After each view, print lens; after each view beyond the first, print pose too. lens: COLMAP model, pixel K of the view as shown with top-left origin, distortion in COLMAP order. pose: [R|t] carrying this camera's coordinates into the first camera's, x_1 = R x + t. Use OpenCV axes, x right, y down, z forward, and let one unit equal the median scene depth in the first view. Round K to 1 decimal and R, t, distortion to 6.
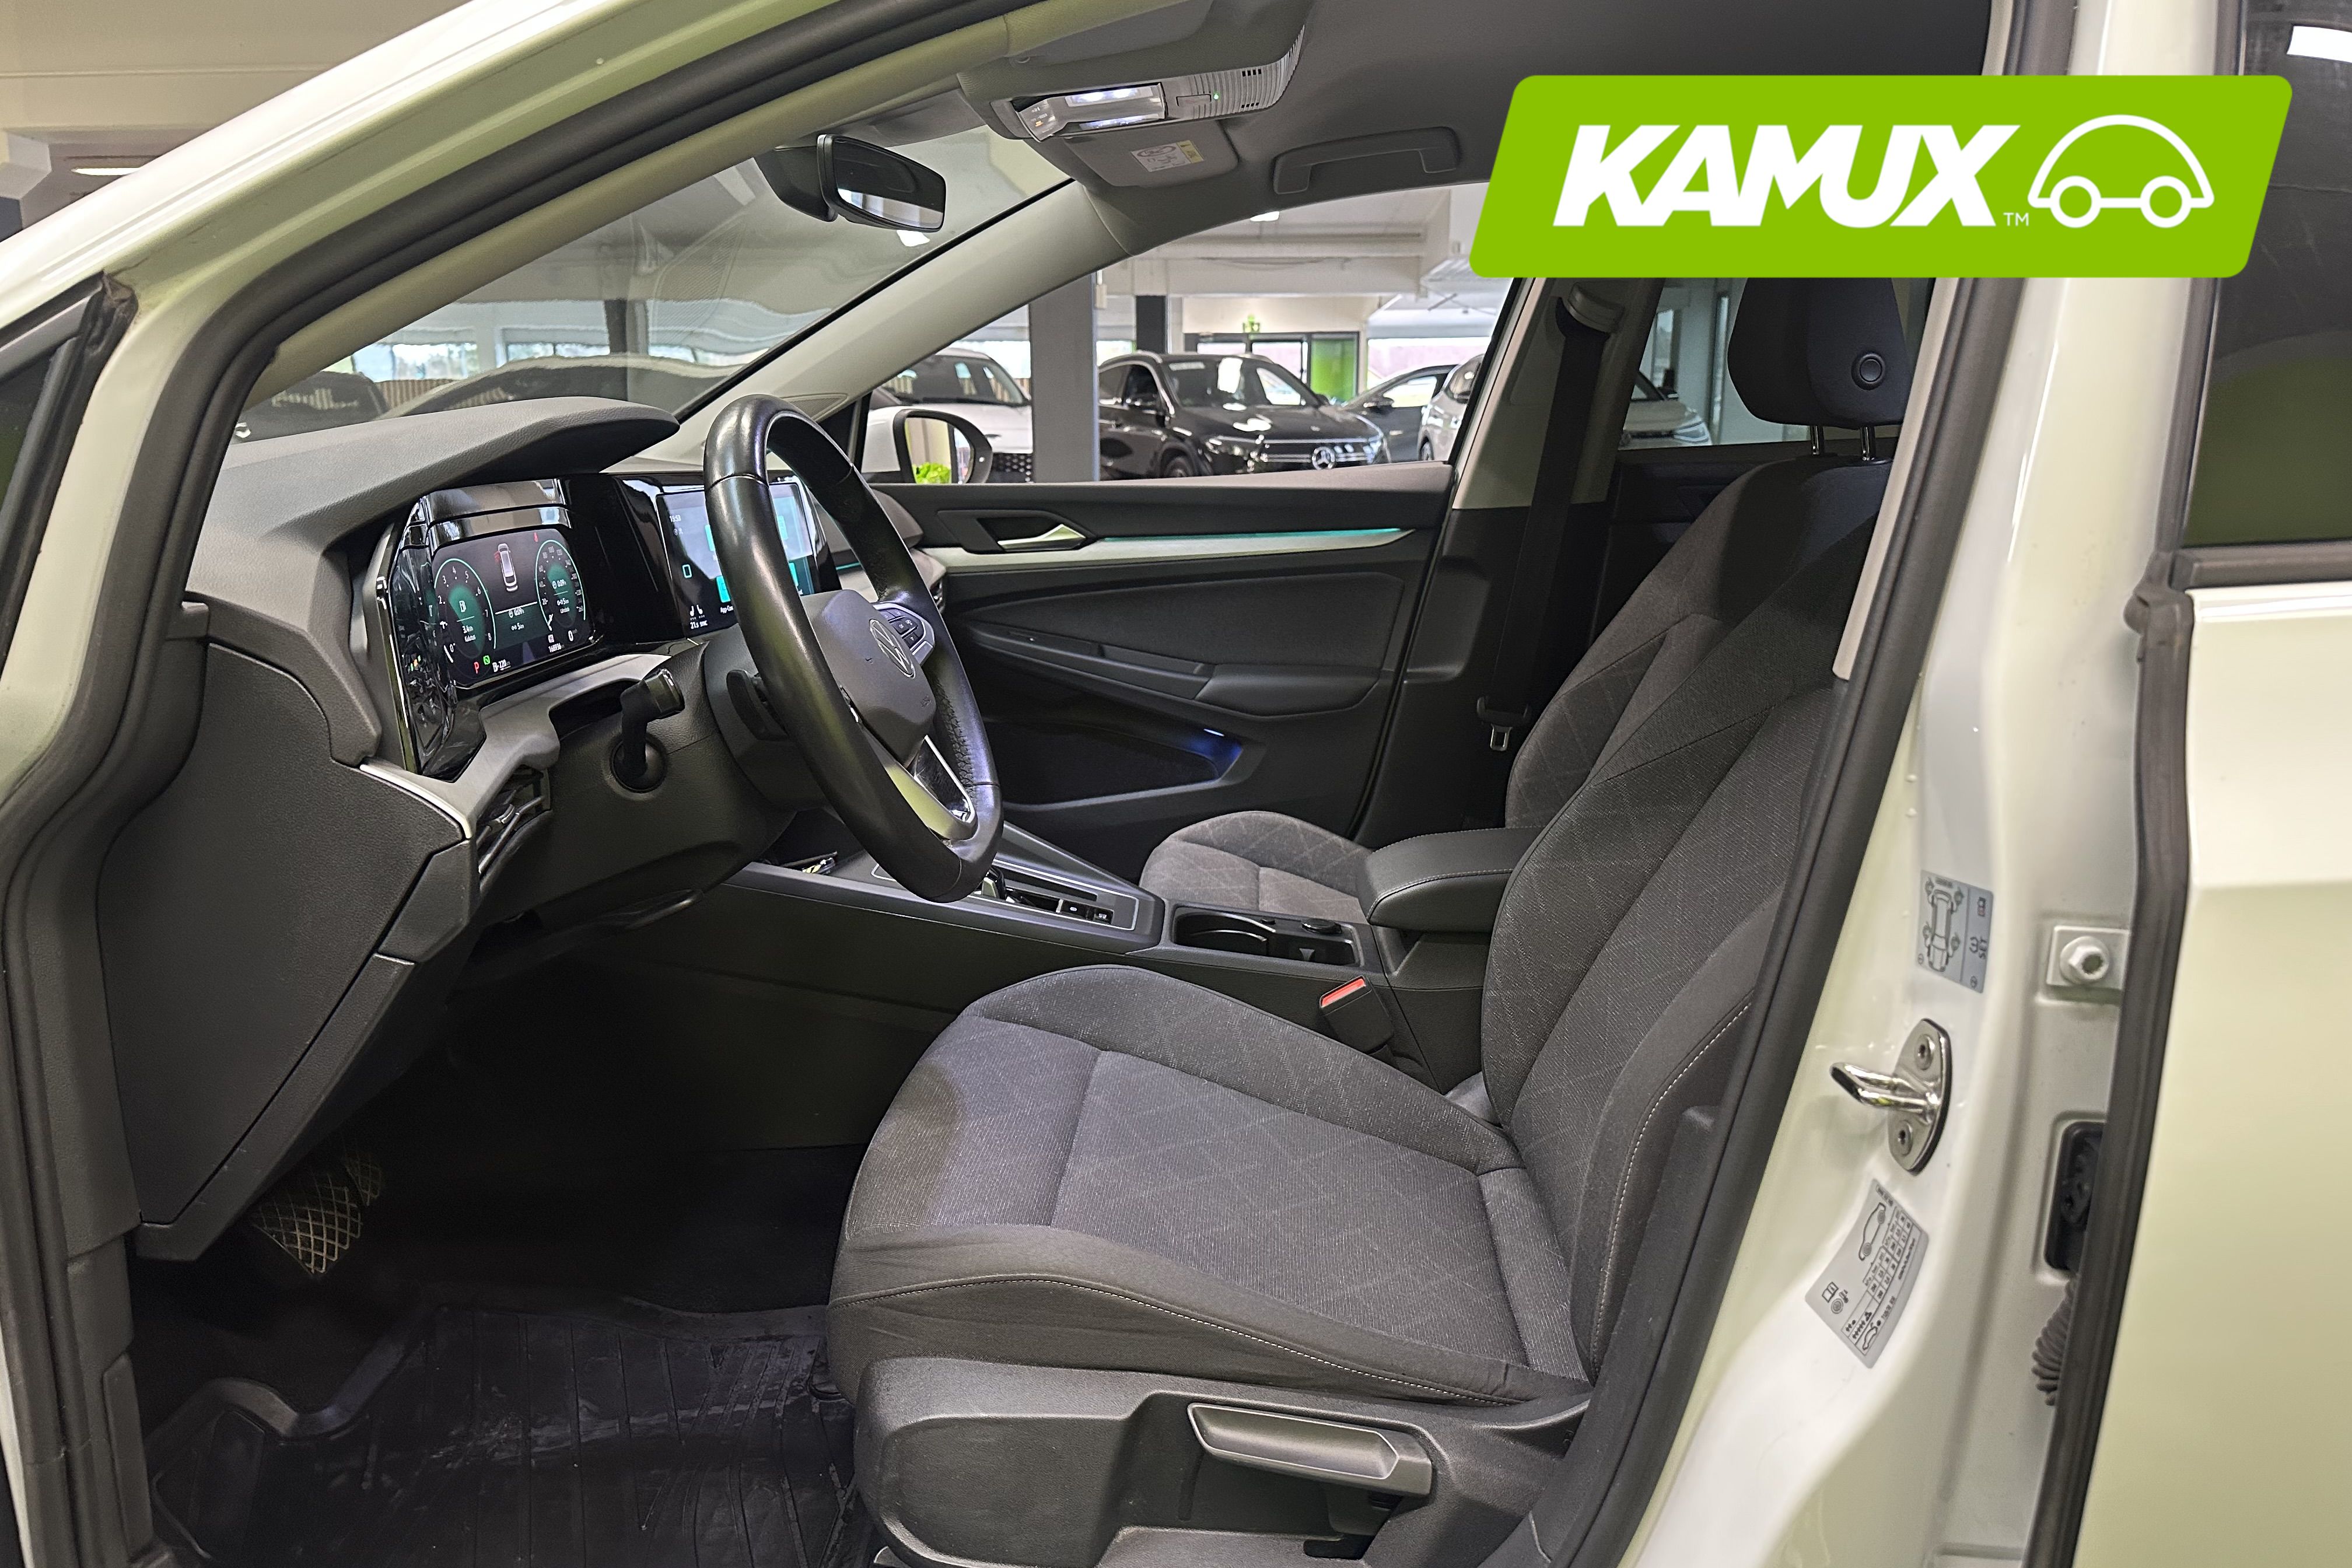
lens RADIAL K [[1738.8, 0, 1174.8], [0, 1738.8, 826.3], [0, 0, 1]] dist [0.050413, 0.000458]
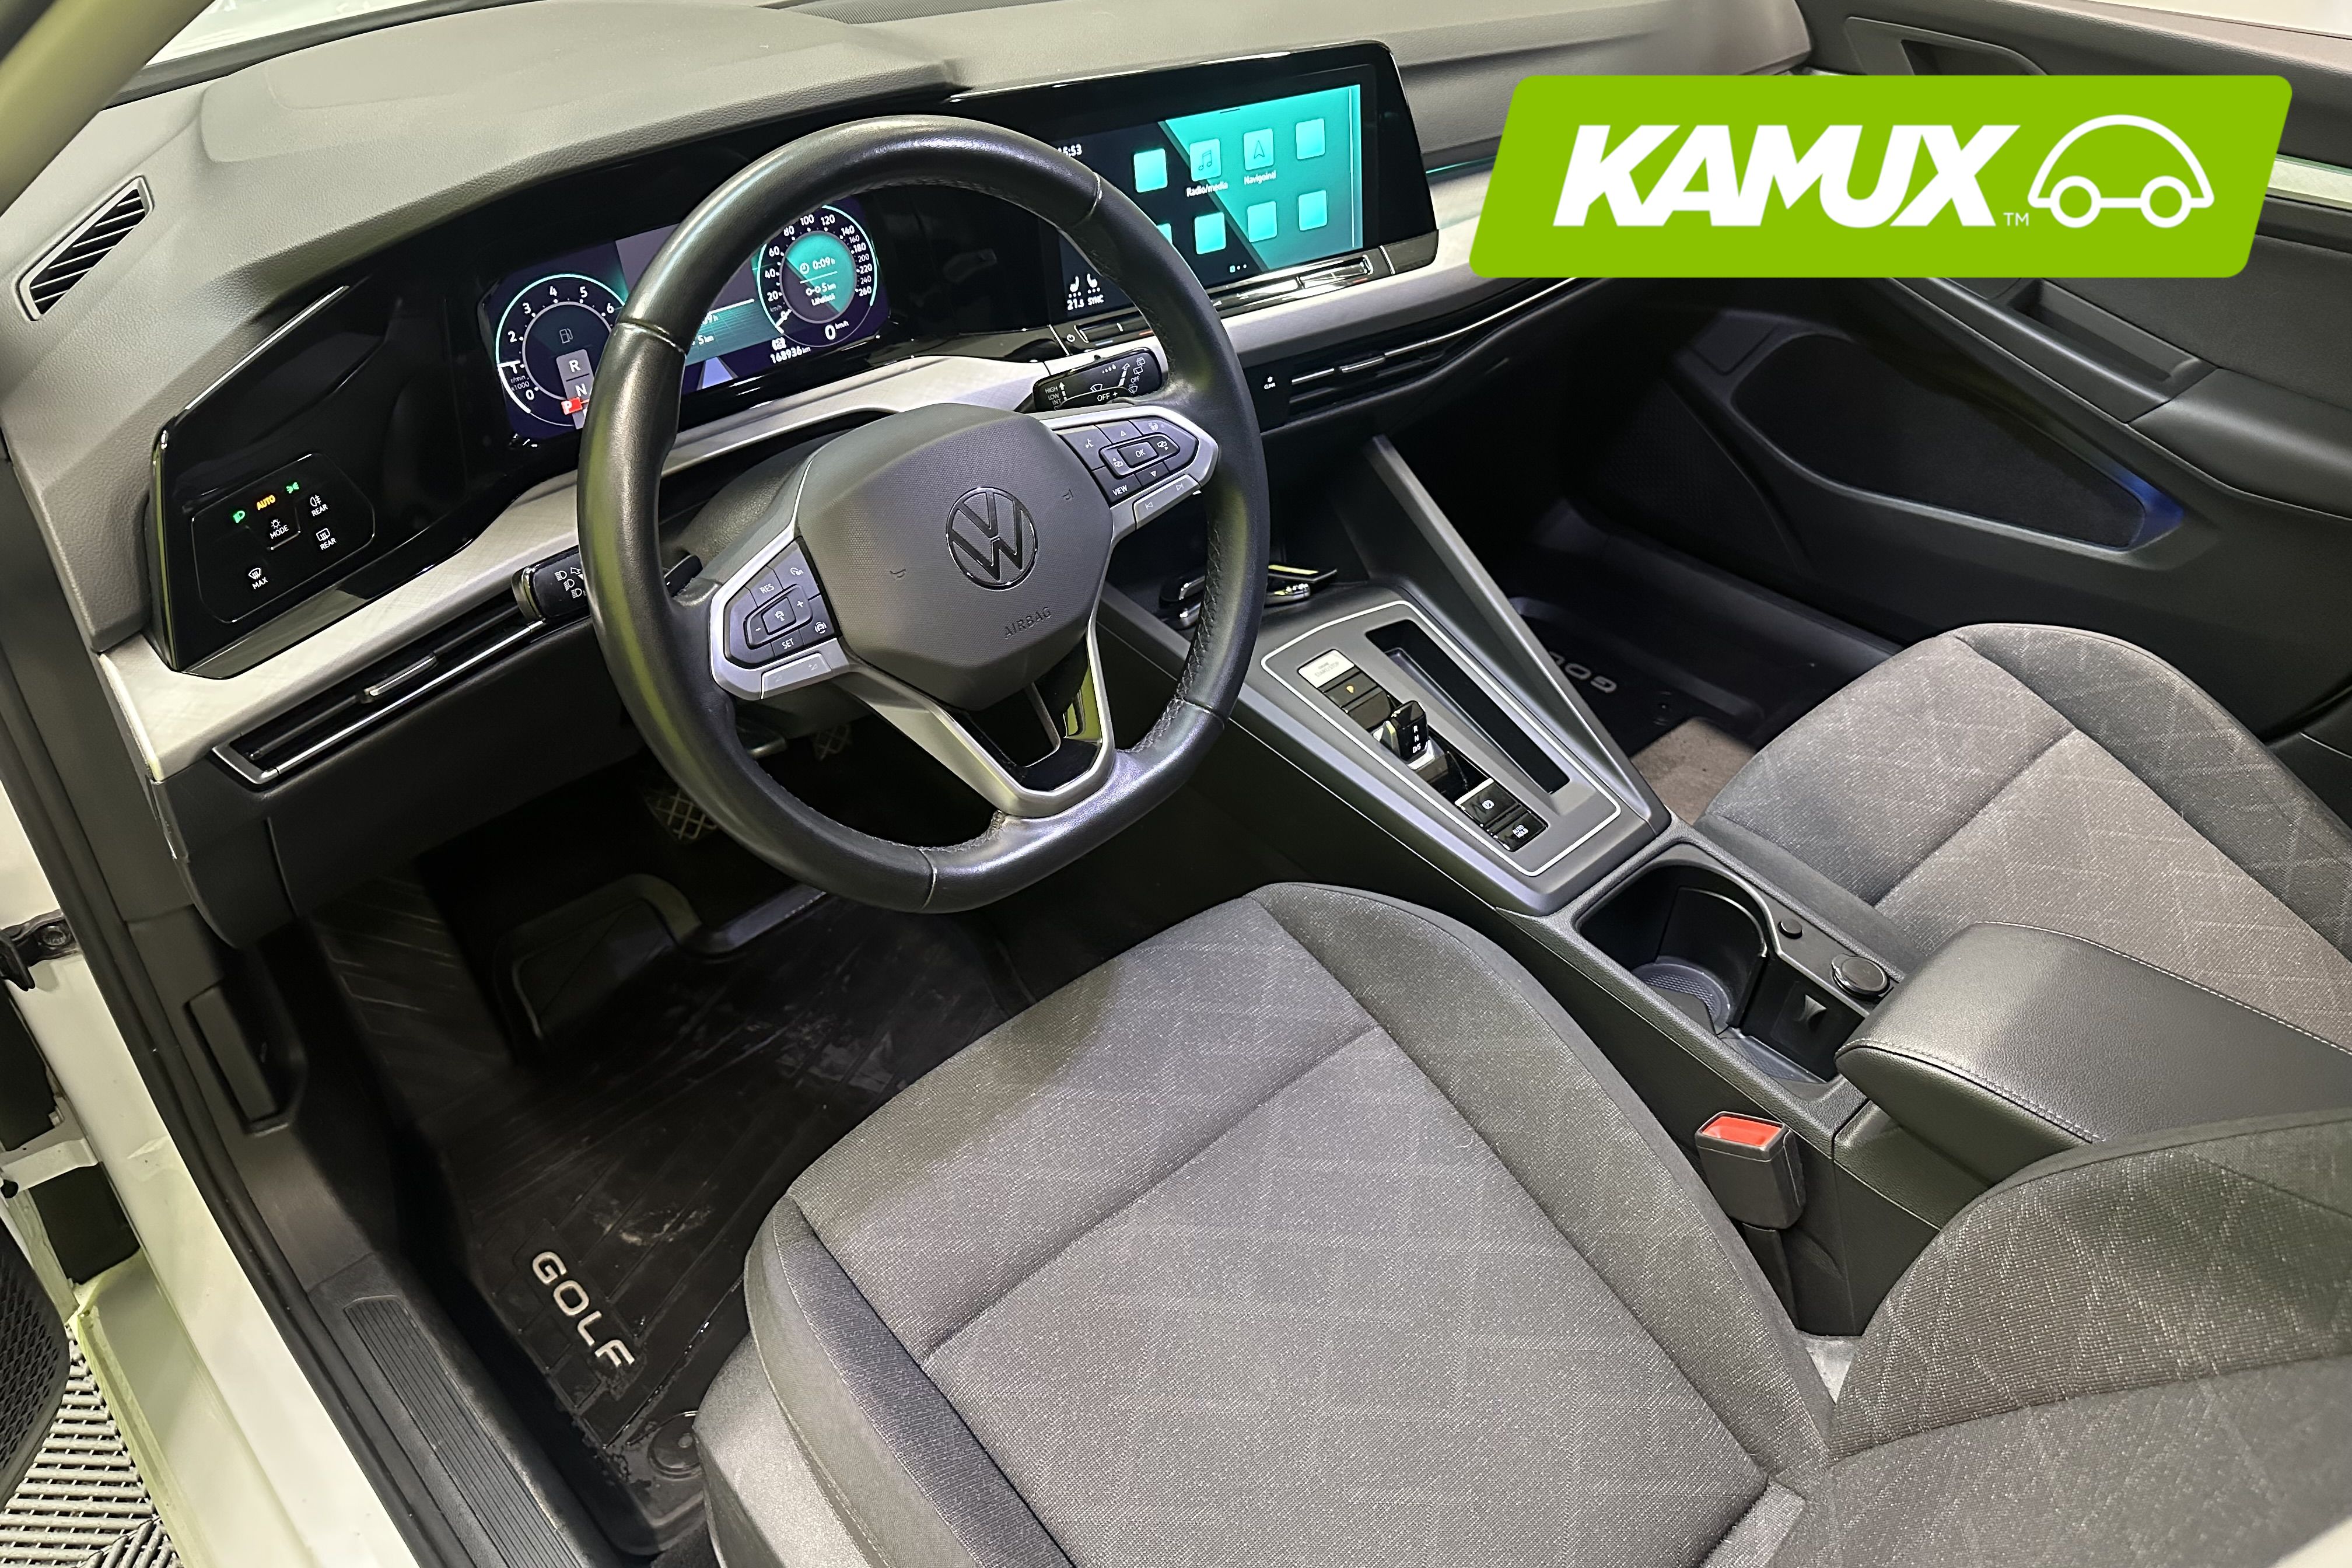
lens RADIAL K [[1738.8, 0, 1174.8], [0, 1738.8, 826.3], [0, 0, 1]] dist [0.050413, 0.000458]
pose [[0.703782, 0.461226, -0.540335, 0.256990], [-0.177786, 0.850734, 0.494616, -0.292247], [0.687811, -0.252037, 0.680730, 0.440403]]
